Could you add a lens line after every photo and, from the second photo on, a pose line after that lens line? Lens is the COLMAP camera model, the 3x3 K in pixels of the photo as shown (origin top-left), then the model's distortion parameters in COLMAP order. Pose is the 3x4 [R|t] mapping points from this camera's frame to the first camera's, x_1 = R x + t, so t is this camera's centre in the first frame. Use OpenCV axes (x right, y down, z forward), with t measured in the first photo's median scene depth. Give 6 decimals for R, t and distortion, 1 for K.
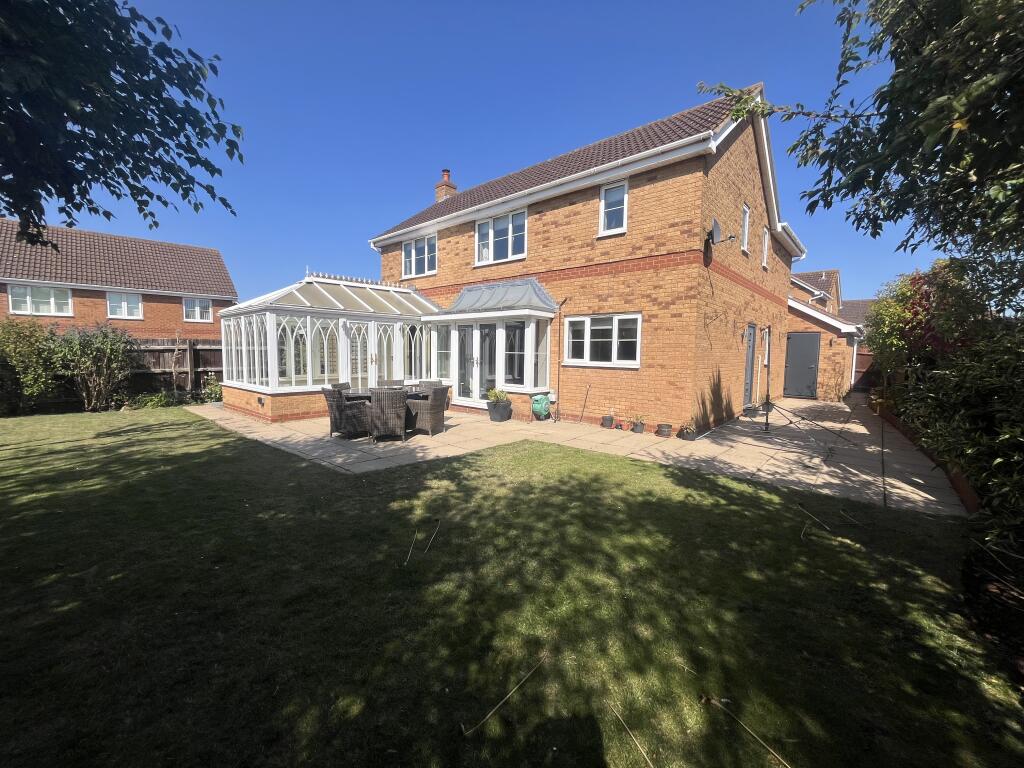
lens RADIAL K [[411.7, 0, 511.7], [0, 411.7, 382.4], [0, 0, 1]] dist [-0.000470, -0.000248]
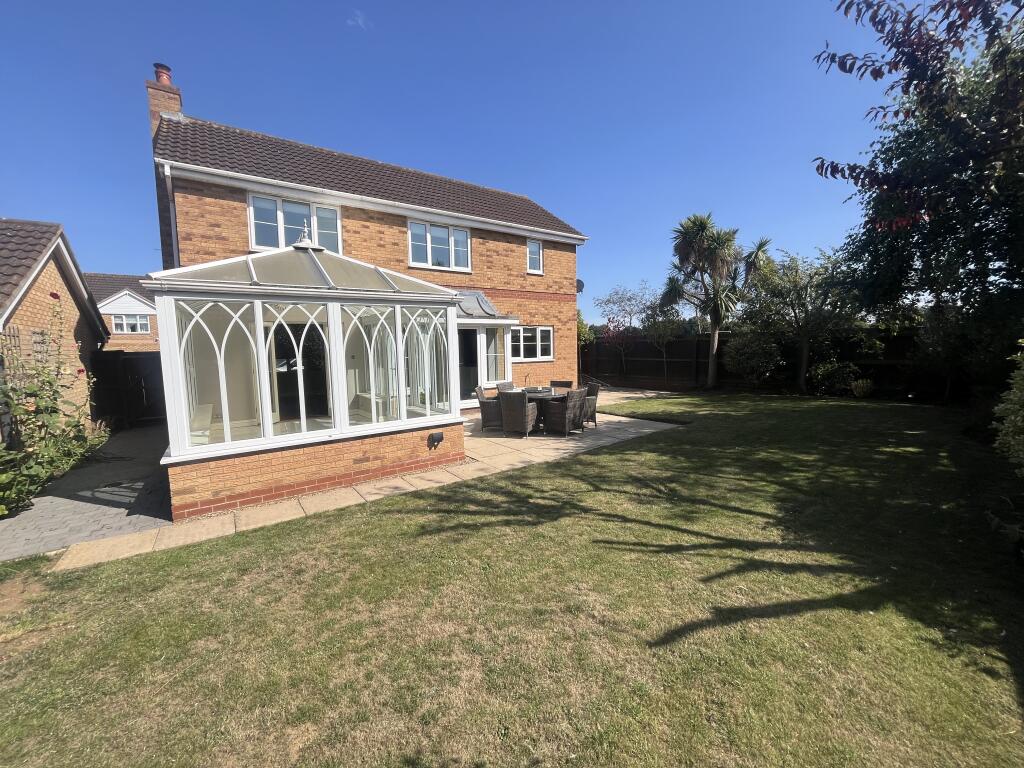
lens RADIAL K [[411.7, 0, 512.0], [0, 411.7, 384.5], [0, 0, 1]] dist [-0.000470, -0.000248]
pose [[0.221385, -0.102586, 0.969776, -1.210928], [0.109063, 0.990817, 0.079915, -0.080975], [-0.969068, 0.088075, 0.230541, 0.727055]]
